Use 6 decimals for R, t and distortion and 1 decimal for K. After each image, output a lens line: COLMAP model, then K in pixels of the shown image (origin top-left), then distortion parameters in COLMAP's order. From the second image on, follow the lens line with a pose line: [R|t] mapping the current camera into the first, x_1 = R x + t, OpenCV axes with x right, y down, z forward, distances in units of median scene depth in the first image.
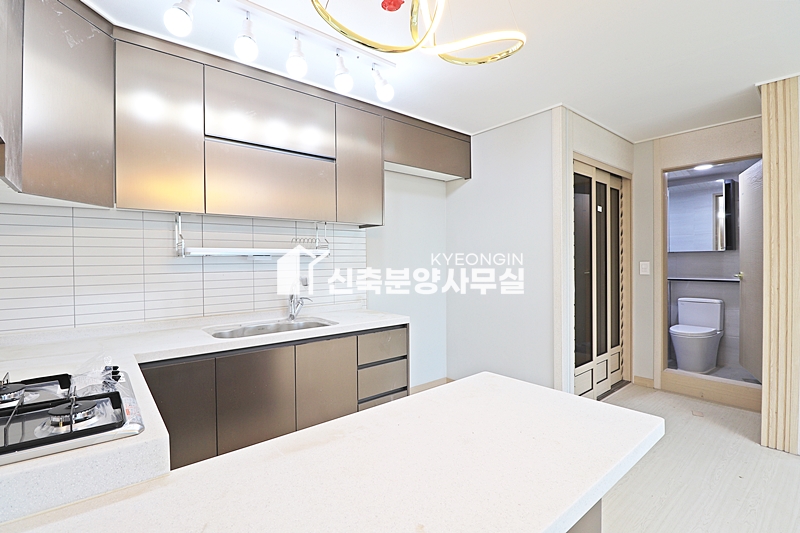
lens RADIAL K [[370.5, 0, 397.0], [0, 370.5, 262.1], [0, 0, 1]] dist [-0.008137, -0.006300]
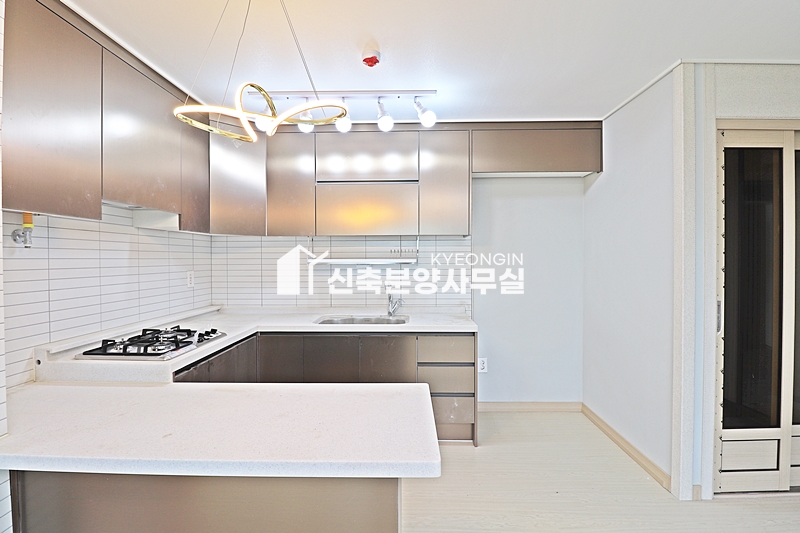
lens RADIAL K [[370.5, 0, 405.3], [0, 370.5, 260.4], [0, 0, 1]] dist [-0.008137, -0.006300]
pose [[0.761413, 0.009815, -0.648193, 0.539138], [-0.006842, 0.999951, 0.007104, -0.037365], [0.648231, -0.000974, 0.761443, 0.098827]]
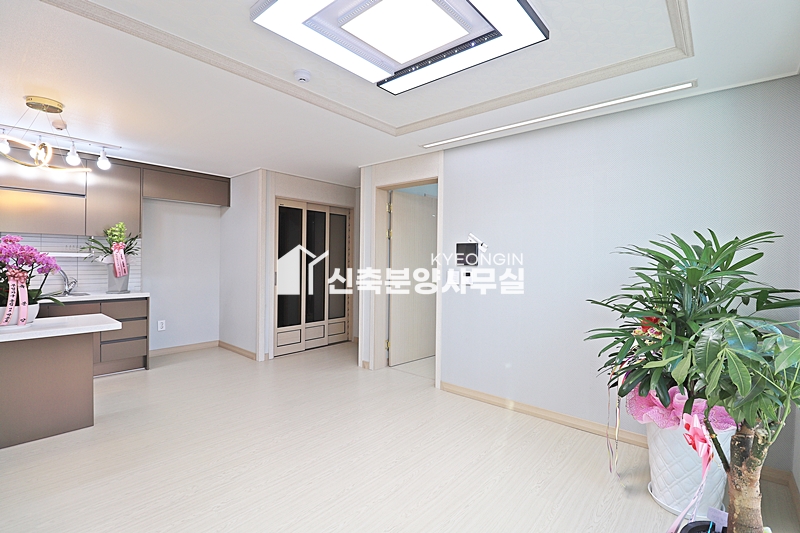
lens RADIAL K [[359.5, 0, 396.5], [0, 359.5, 260.1], [0, 0, 1]] dist [0.000018, -0.000318]
pose [[0.989789, 0.016098, 0.141629, 0.890436], [-0.015233, 0.999858, -0.007185, -0.007601], [-0.141725, 0.004954, 0.989894, -0.737630]]
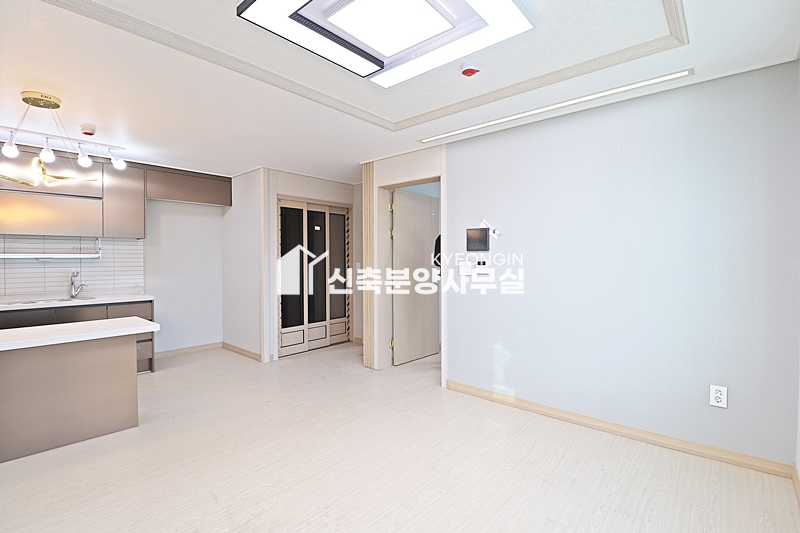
lens RADIAL K [[370.5, 0, 402.5], [0, 370.5, 263.6], [0, 0, 1]] dist [-0.008137, -0.006300]
pose [[0.986018, 0.003427, 0.166601, 0.841555], [-0.004298, 0.999979, 0.004867, -0.006253], [-0.166581, -0.005515, 0.986012, -0.778821]]
